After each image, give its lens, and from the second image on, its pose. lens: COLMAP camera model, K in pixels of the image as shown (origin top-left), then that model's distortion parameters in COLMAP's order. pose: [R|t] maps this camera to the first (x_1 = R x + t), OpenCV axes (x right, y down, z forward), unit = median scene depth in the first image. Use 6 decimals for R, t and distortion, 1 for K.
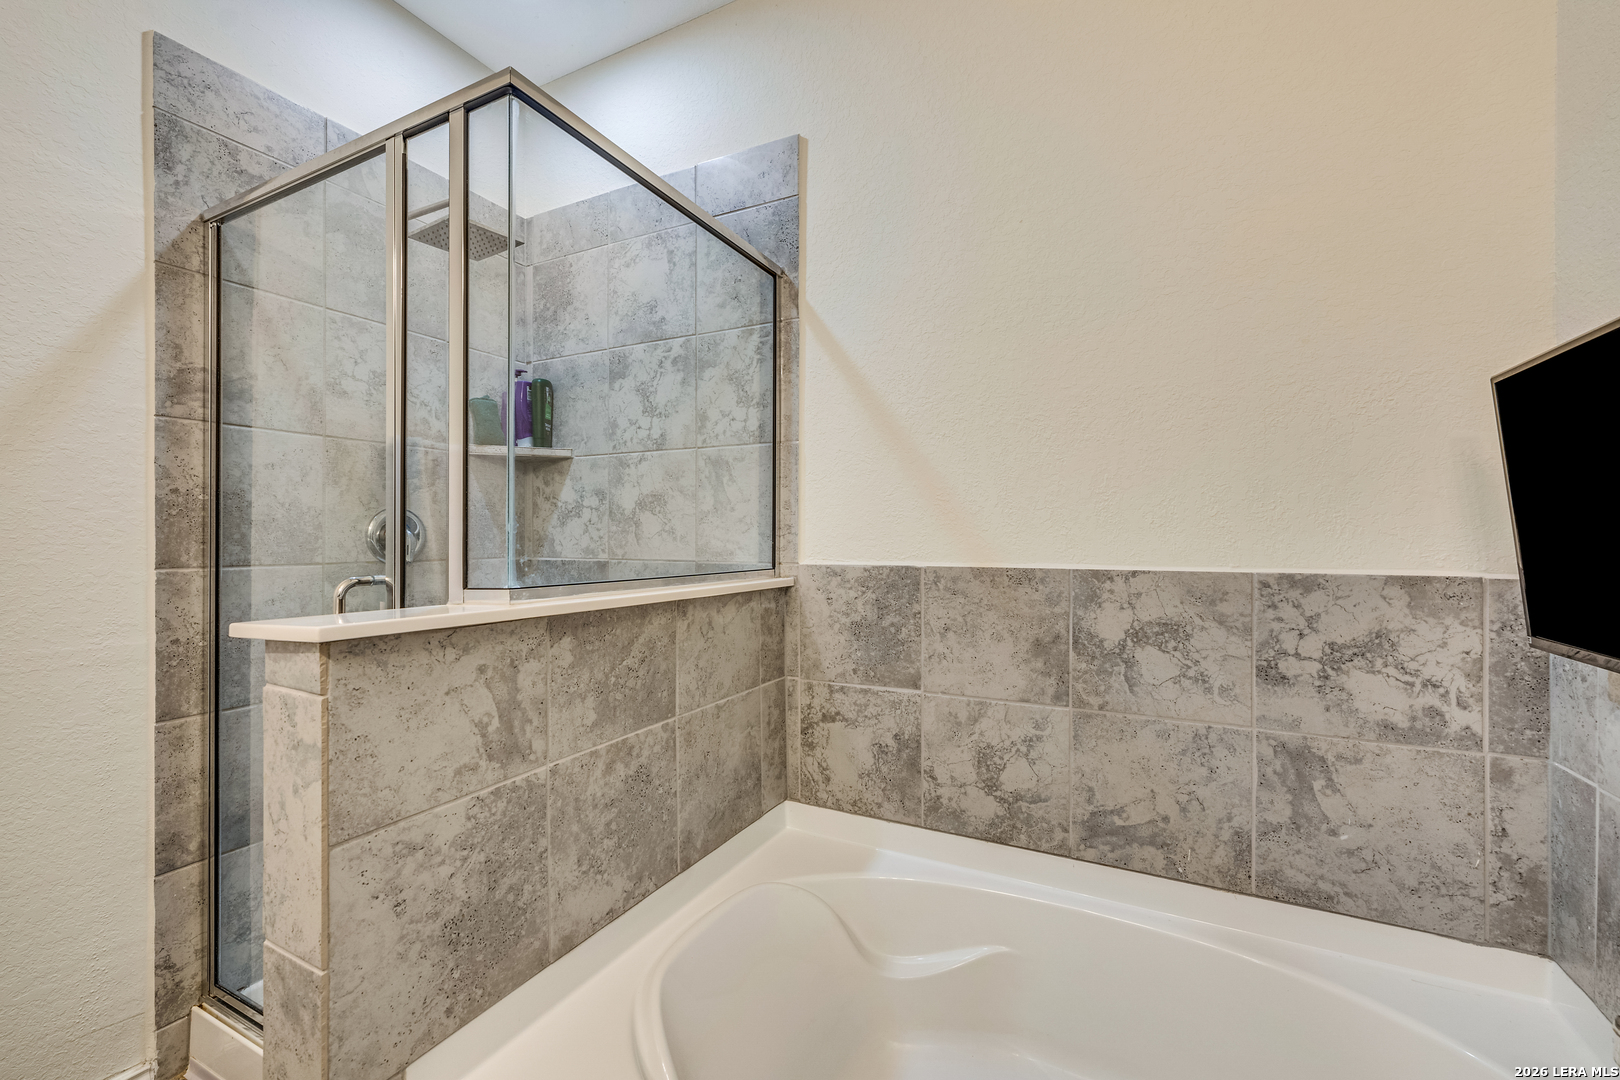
lens RADIAL K [[668.4, 0, 810.0], [0, 668.4, 540.0], [0, 0, 1]] dist [0.002236, 0.000405]
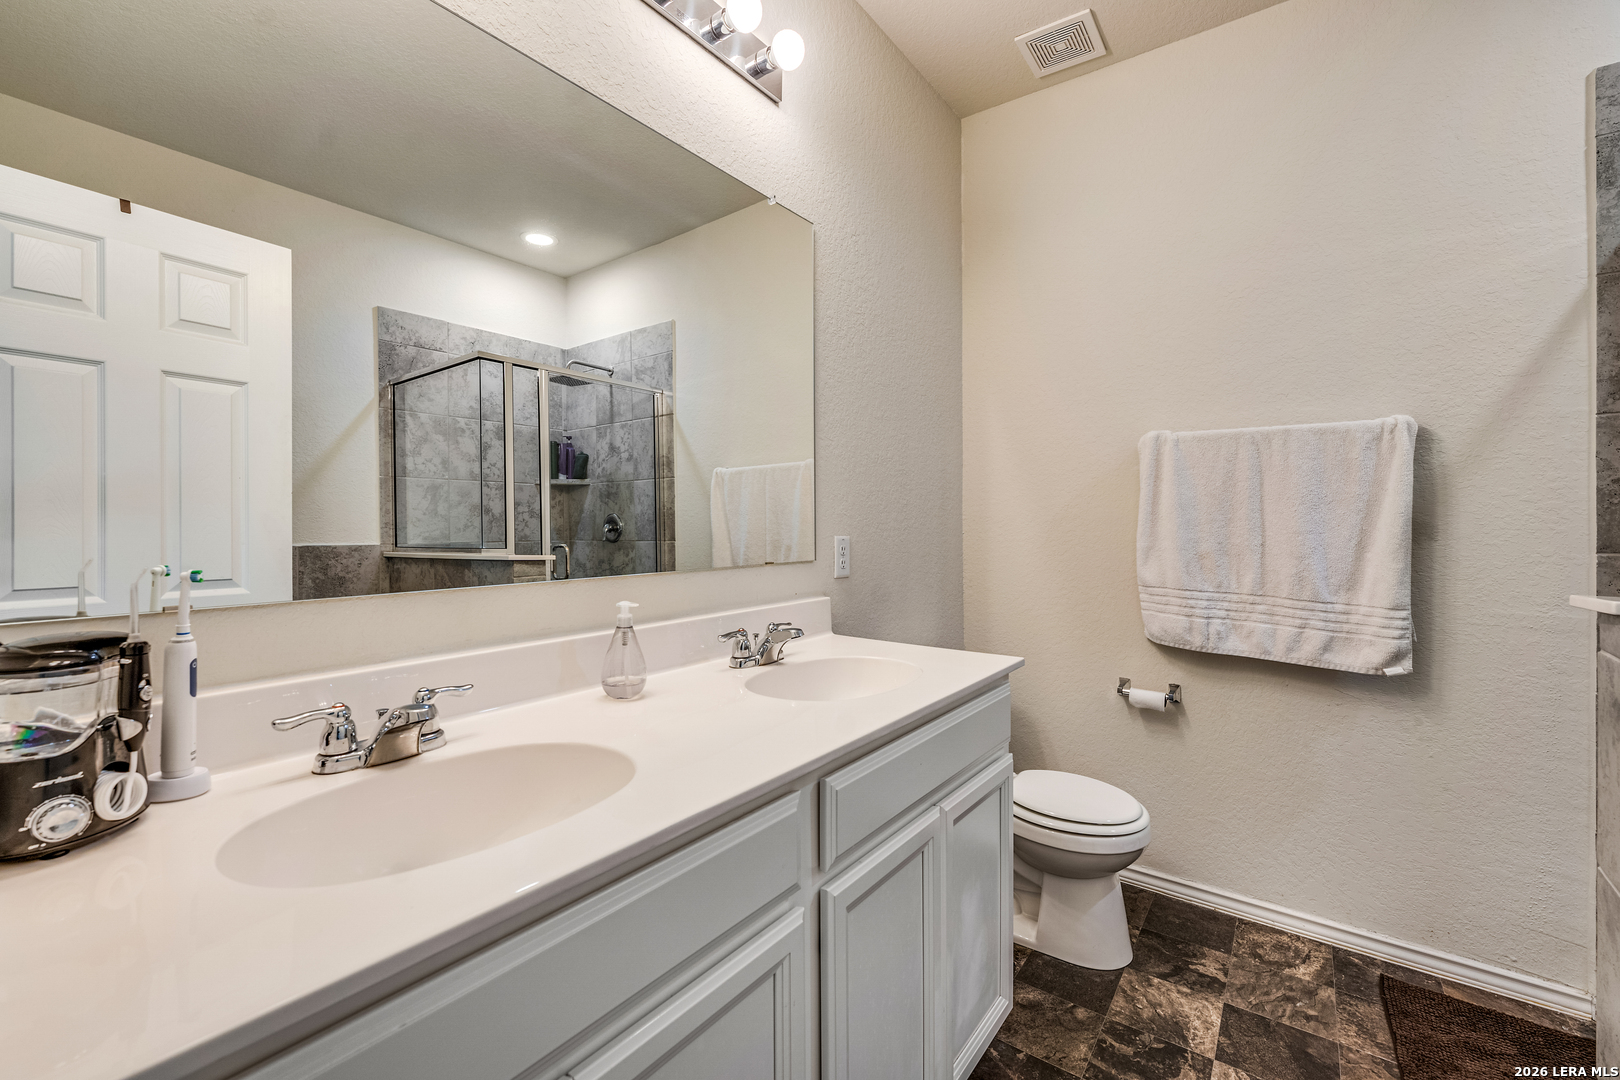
lens RADIAL K [[668.4, 0, 810.0], [0, 668.4, 540.0], [0, 0, 1]] dist [0.002236, 0.000405]
pose [[-0.165752, 0.014089, -0.986067, 0.335992], [0.005321, 0.999896, 0.013393, 0.000379], [0.986153, -0.003027, -0.165810, -0.099022]]
